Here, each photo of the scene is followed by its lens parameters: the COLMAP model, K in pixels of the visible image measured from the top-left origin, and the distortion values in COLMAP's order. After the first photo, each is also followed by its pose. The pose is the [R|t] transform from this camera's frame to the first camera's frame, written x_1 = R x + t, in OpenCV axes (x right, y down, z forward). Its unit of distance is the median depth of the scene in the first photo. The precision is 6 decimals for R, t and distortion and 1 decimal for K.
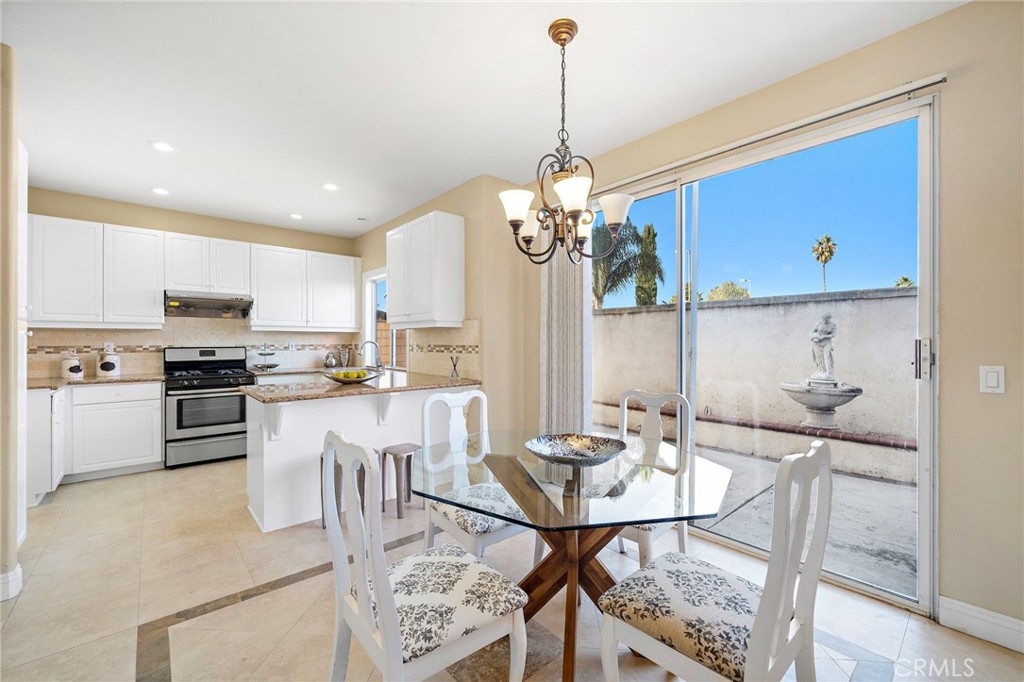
lens RADIAL K [[415.9, 0, 511.9], [0, 415.9, 343.3], [0, 0, 1]] dist [-0.000446, -0.000101]
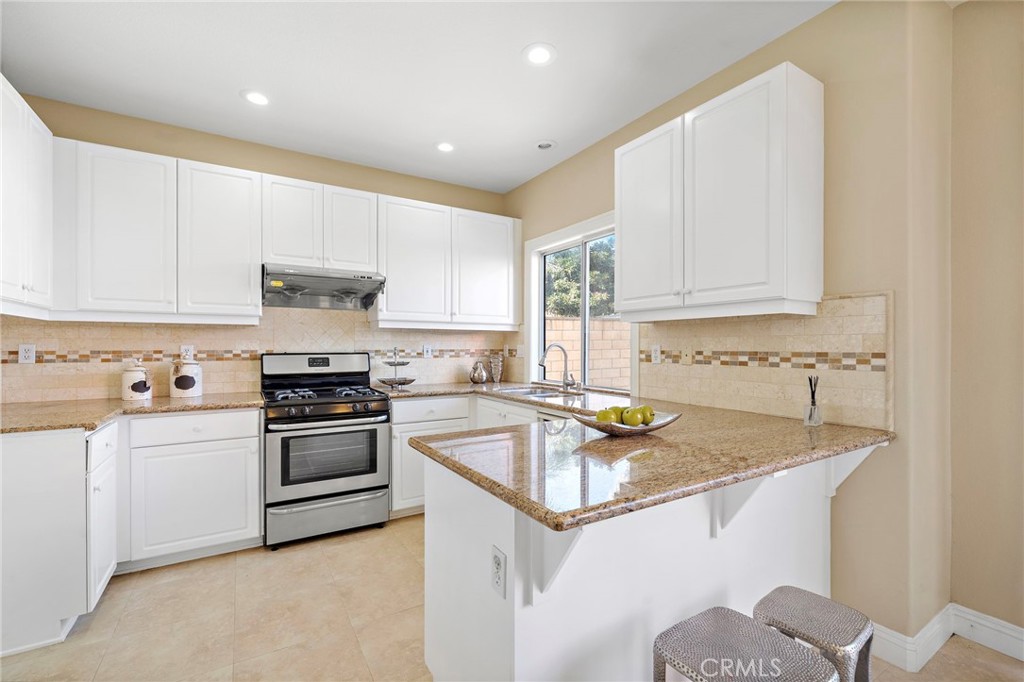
lens RADIAL K [[444.7, 0, 510.1], [0, 444.7, 351.5], [0, 0, 1]] dist [0.000549, 0.000126]
pose [[0.985362, 0.004282, -0.170421, -0.339415], [-0.002952, 0.999963, 0.008056, 0.000517], [0.170449, -0.007435, 0.985338, 0.385913]]
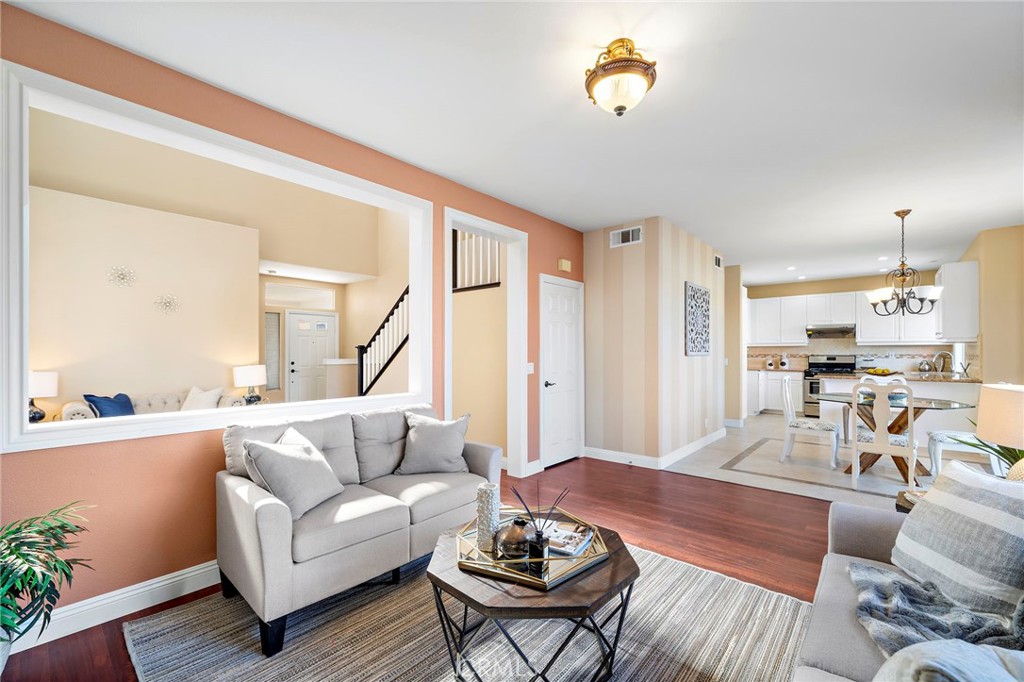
lens RADIAL K [[421.0, 0, 511.4], [0, 421.0, 347.7], [0, 0, 1]] dist [-0.001757, -0.000153]
pose [[0.122423, -0.010833, -0.992419, 0.940866], [-0.003784, 0.999928, -0.011382, 0.002785], [0.992471, 0.005149, 0.122373, -0.606268]]
